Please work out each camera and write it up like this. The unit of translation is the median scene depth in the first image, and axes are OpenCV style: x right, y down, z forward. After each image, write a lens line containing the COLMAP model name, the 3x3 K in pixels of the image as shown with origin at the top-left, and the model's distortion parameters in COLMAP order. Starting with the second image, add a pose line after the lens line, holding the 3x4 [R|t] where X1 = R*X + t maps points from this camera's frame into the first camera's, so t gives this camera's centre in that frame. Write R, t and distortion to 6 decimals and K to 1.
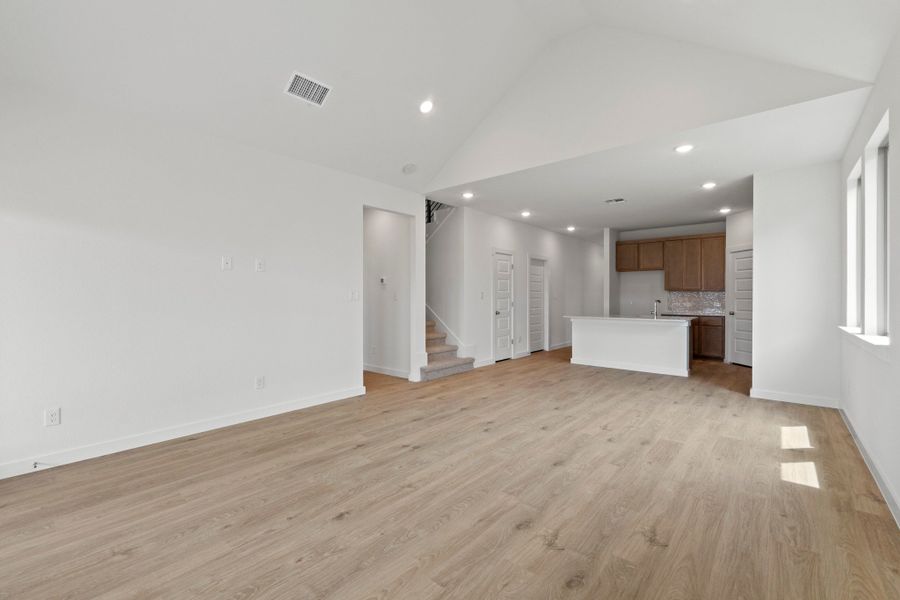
lens RADIAL K [[394.6, 0, 450.3], [0, 394.6, 293.0], [0, 0, 1]] dist [-0.013204, 0.000946]
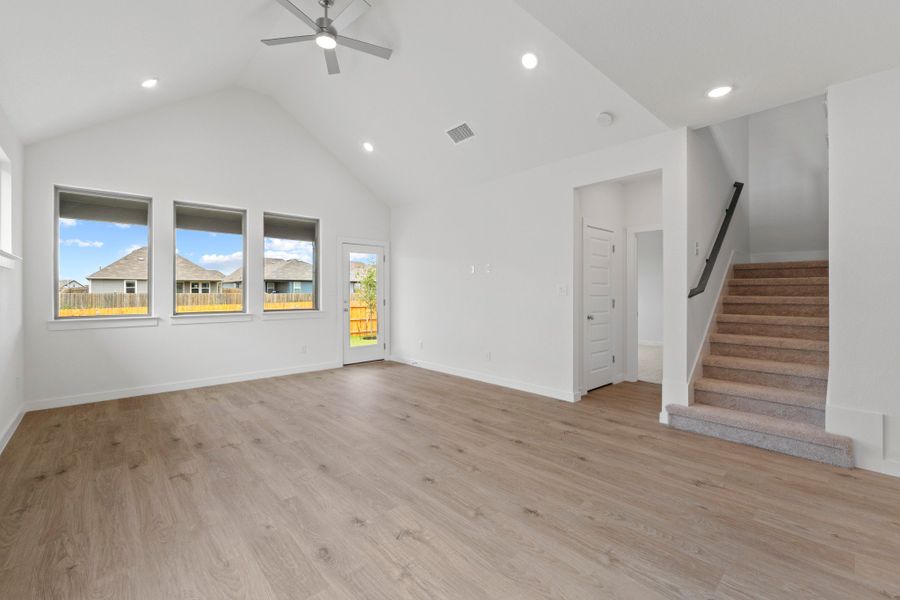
lens RADIAL K [[394.6, 0, 450.3], [0, 394.6, 293.0], [0, 0, 1]] dist [-0.013204, 0.000946]
pose [[-0.138845, 0.004859, -0.990302, 1.052357], [0.007750, 0.999963, 0.003820, 0.008397], [0.990284, -0.007144, -0.138878, 1.292763]]
